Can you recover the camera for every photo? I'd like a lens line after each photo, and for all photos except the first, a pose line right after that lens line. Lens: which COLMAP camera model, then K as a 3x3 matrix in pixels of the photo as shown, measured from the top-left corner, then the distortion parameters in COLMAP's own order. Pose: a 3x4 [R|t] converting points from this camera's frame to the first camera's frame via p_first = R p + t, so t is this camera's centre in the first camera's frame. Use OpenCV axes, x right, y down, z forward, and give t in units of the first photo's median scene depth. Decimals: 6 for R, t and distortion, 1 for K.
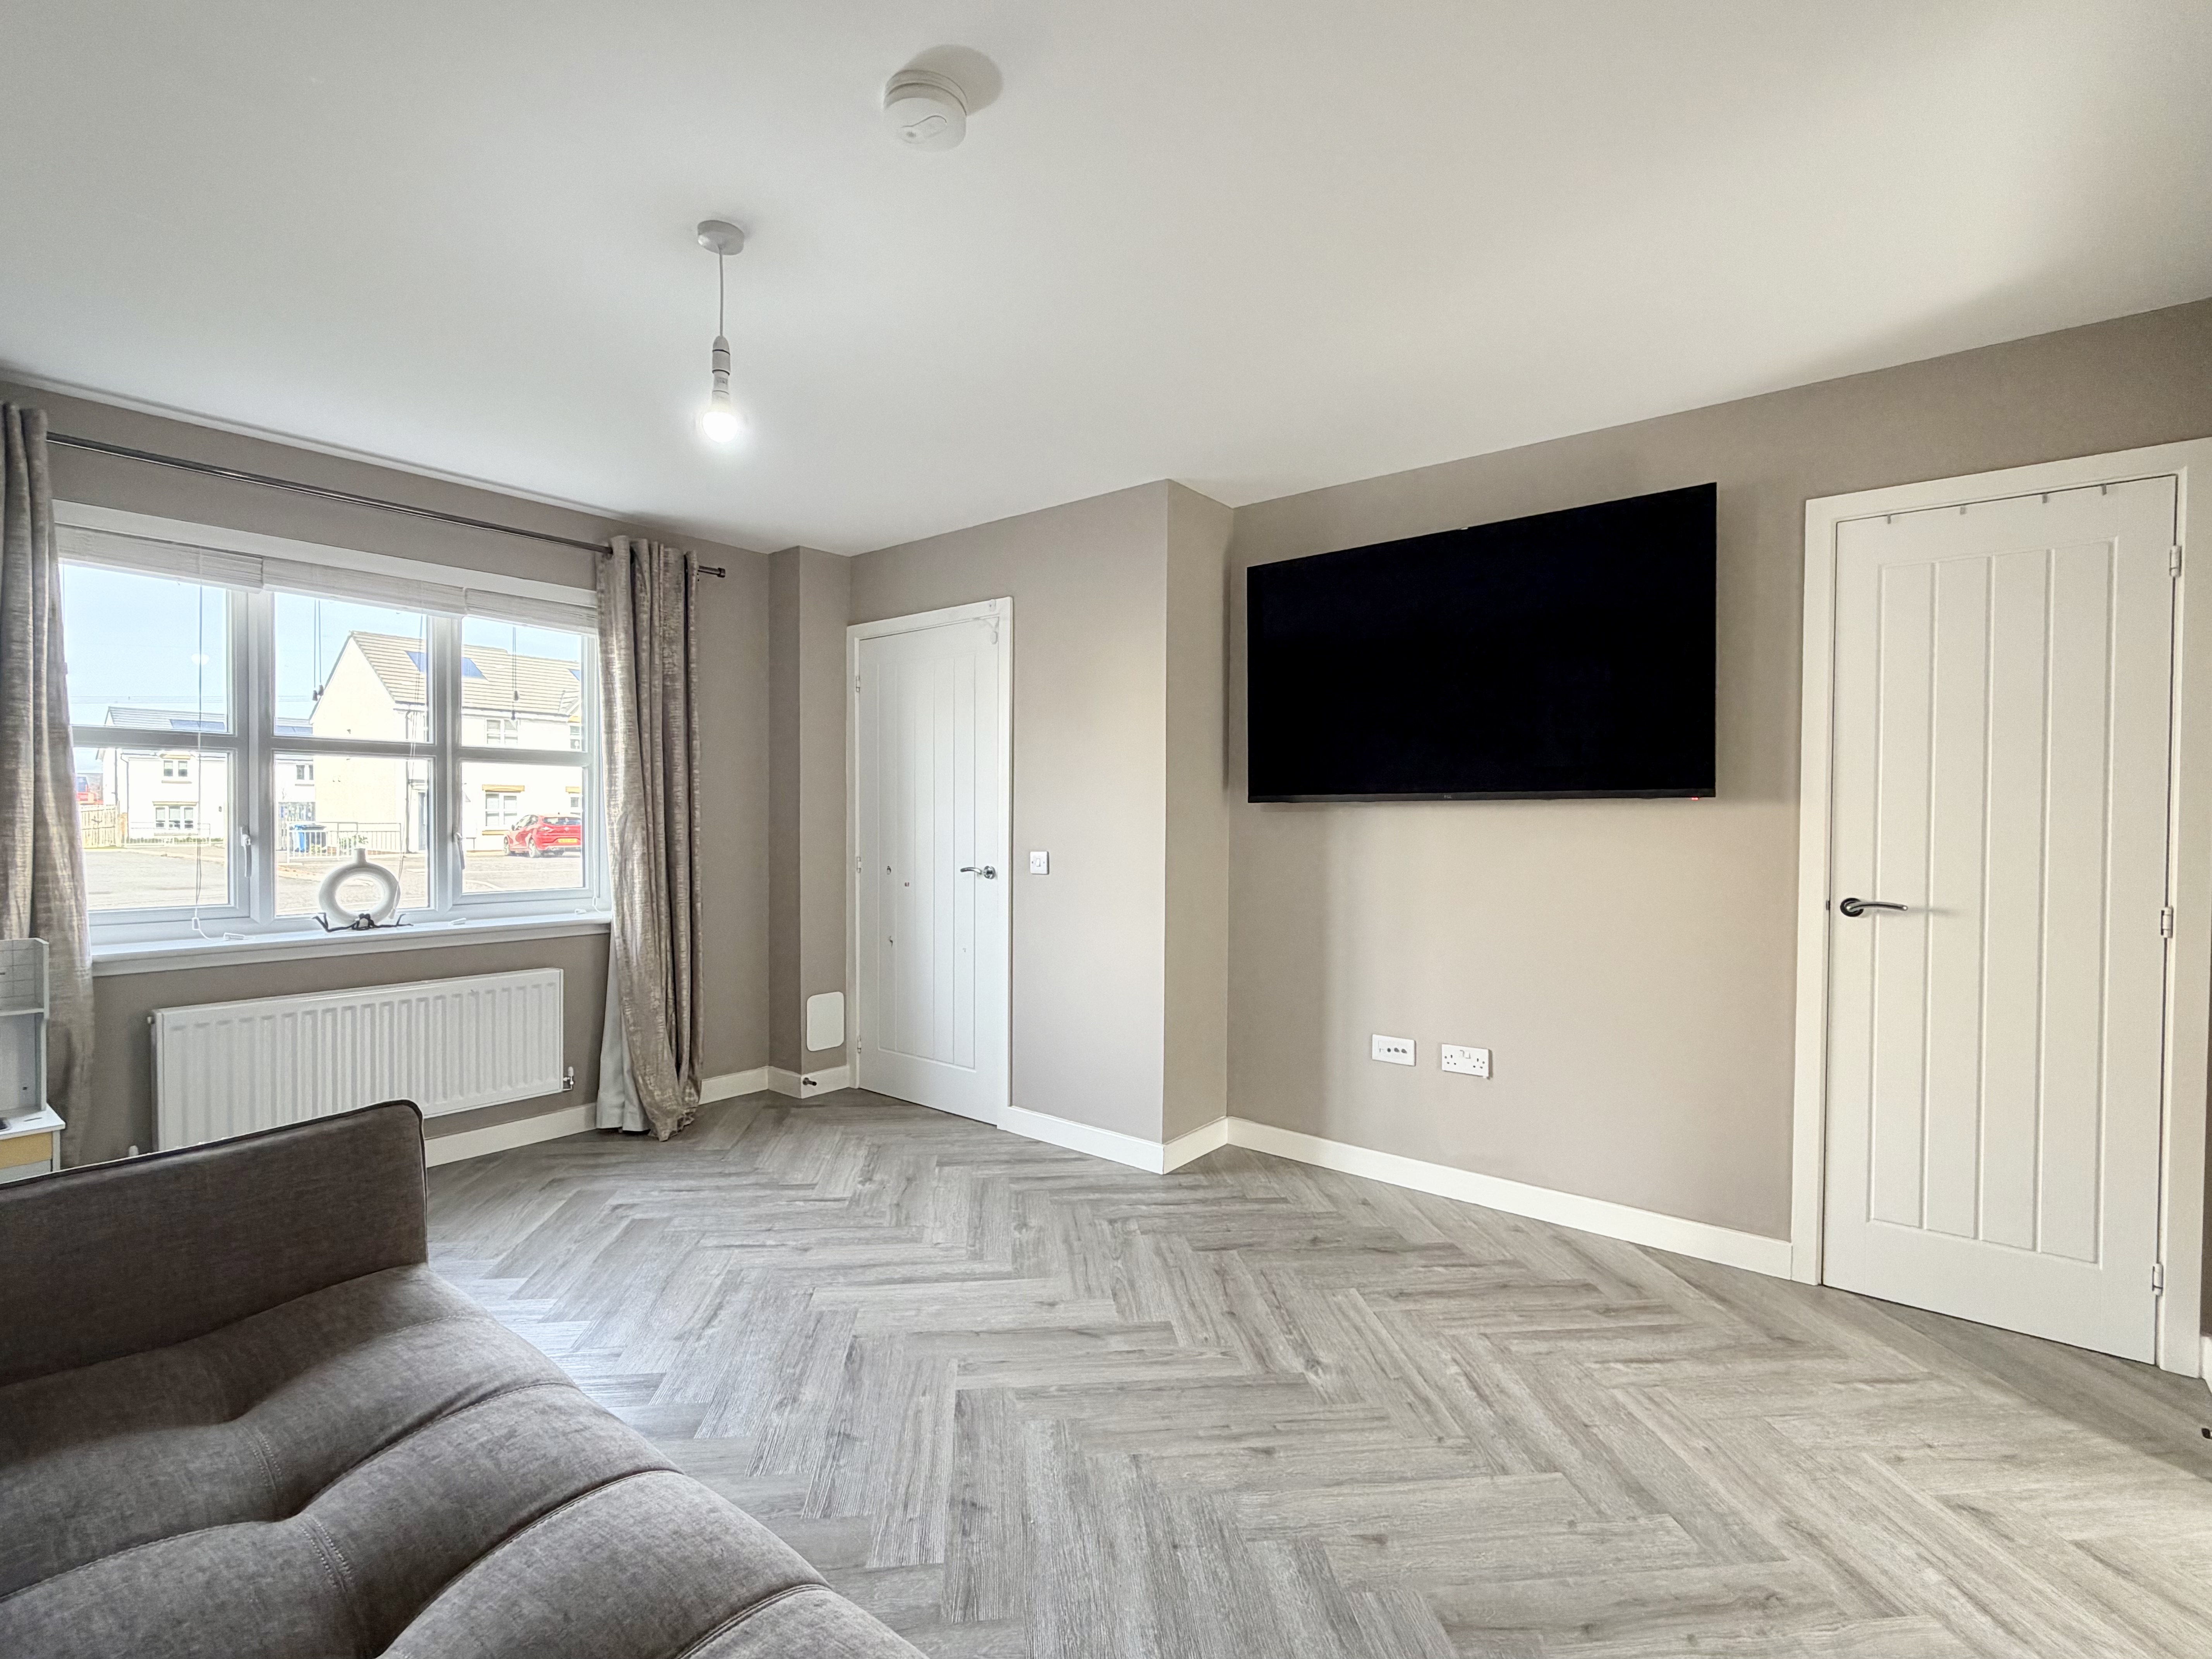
lens RADIAL K [[1023.4, 0, 1109.7], [0, 1023.4, 825.0], [0, 0, 1]] dist [-0.003127, 0.000104]
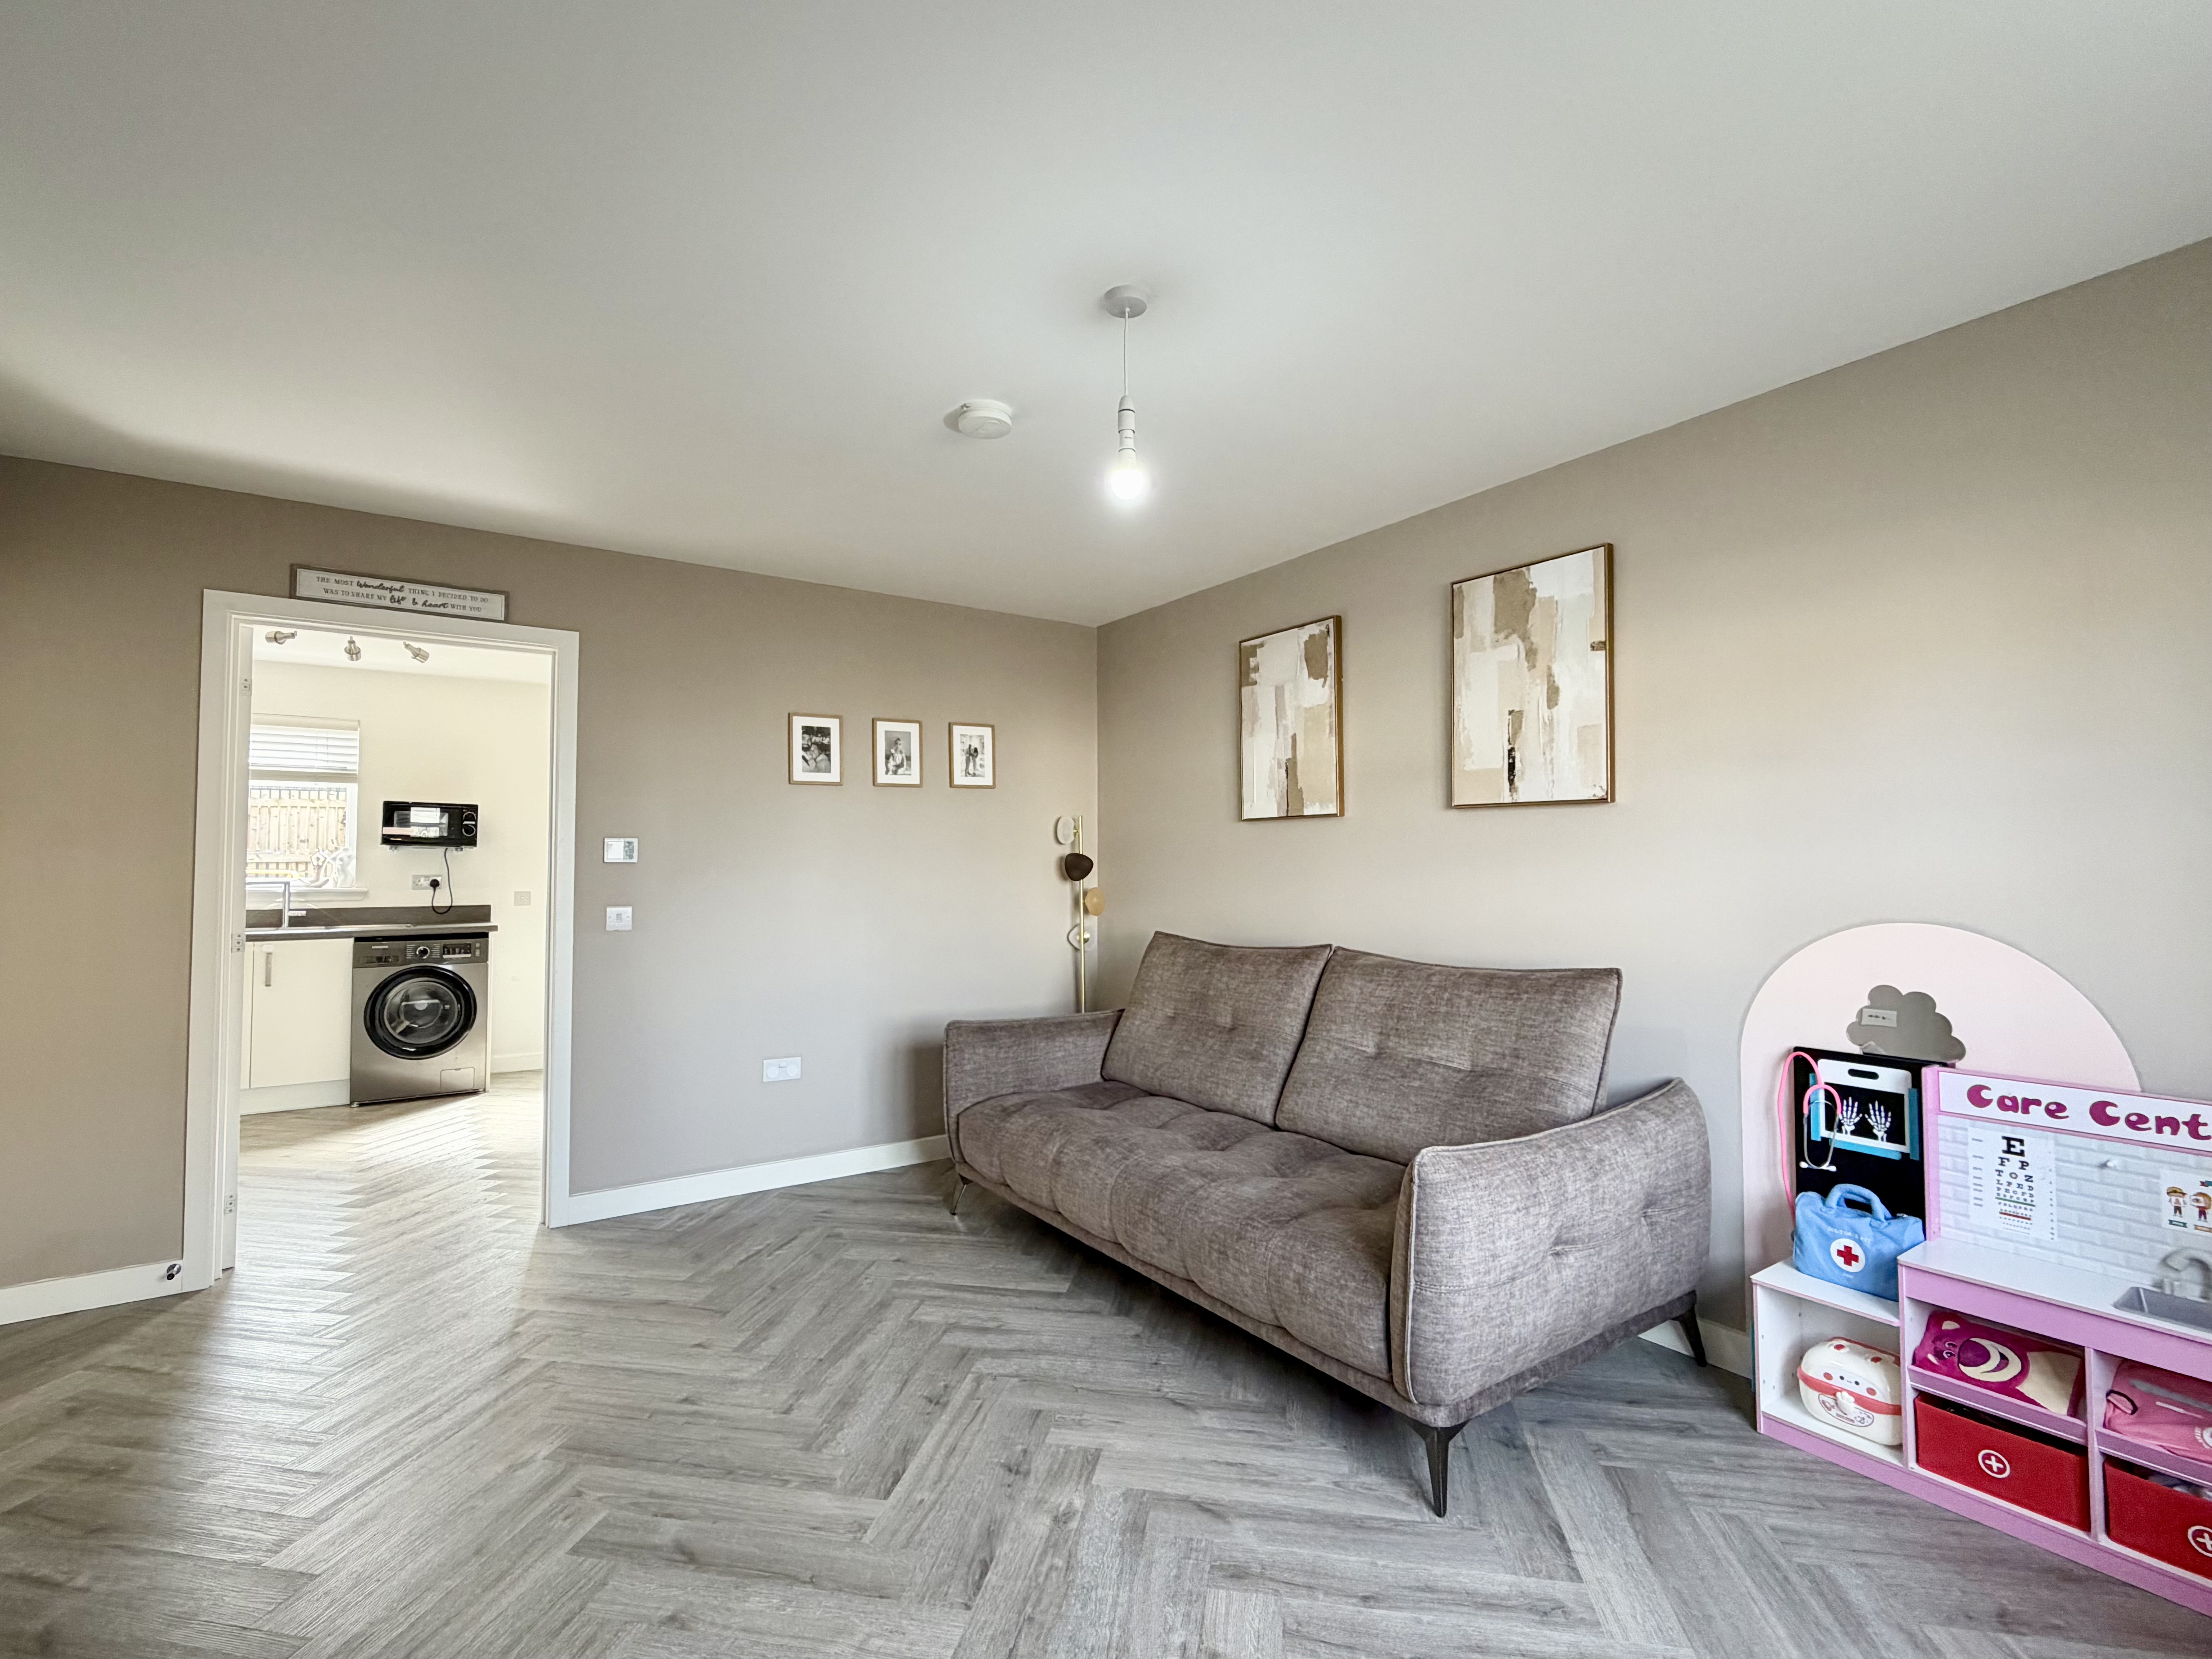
lens RADIAL K [[1023.4, 0, 1103.1], [0, 1023.4, 826.0], [0, 0, 1]] dist [-0.003127, 0.000104]
pose [[-0.957053, 0.007743, 0.289808, -0.461121], [-0.001123, 0.999537, -0.030414, -0.015245], [-0.289910, -0.029433, -0.956601, 1.402842]]
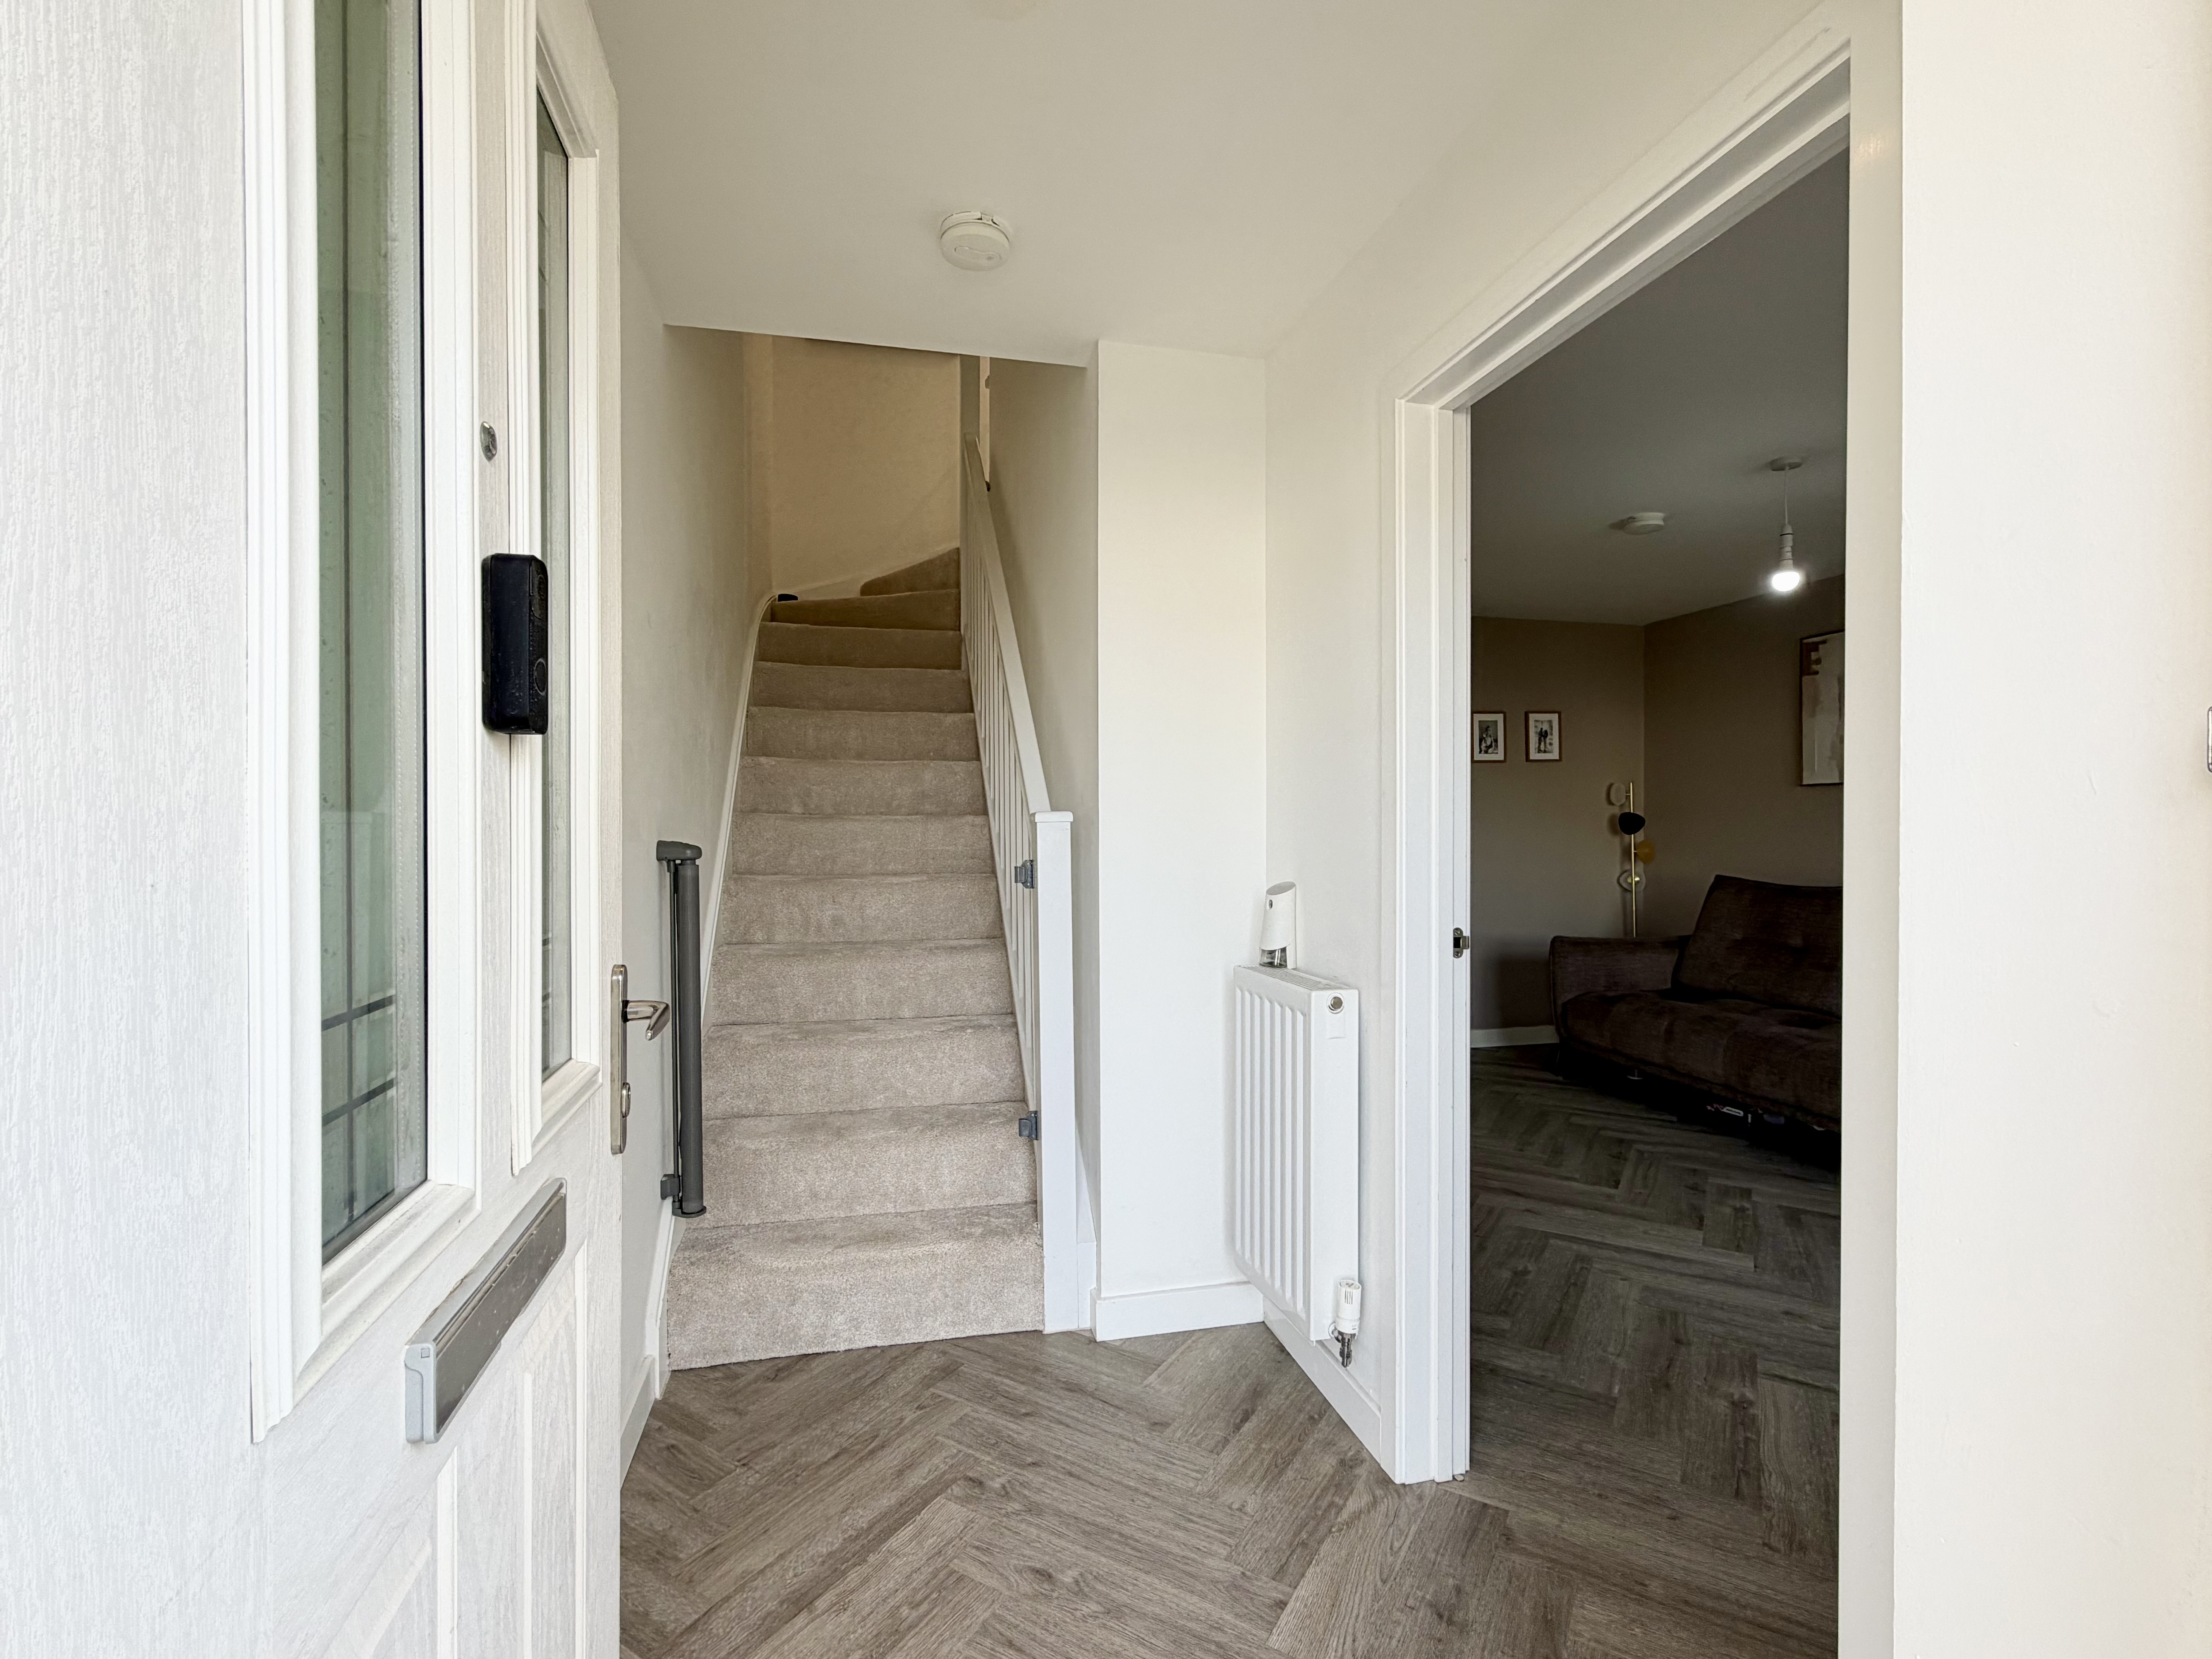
lens RADIAL K [[1023.4, 0, 1096.5], [0, 1023.4, 826.7], [0, 0, 1]] dist [-0.003127, 0.000104]
pose [[-0.783137, -0.007459, 0.621804, -0.378596], [0.000235, 0.999924, 0.012292, -0.018246], [-0.621849, 0.009772, -0.783076, 2.084633]]
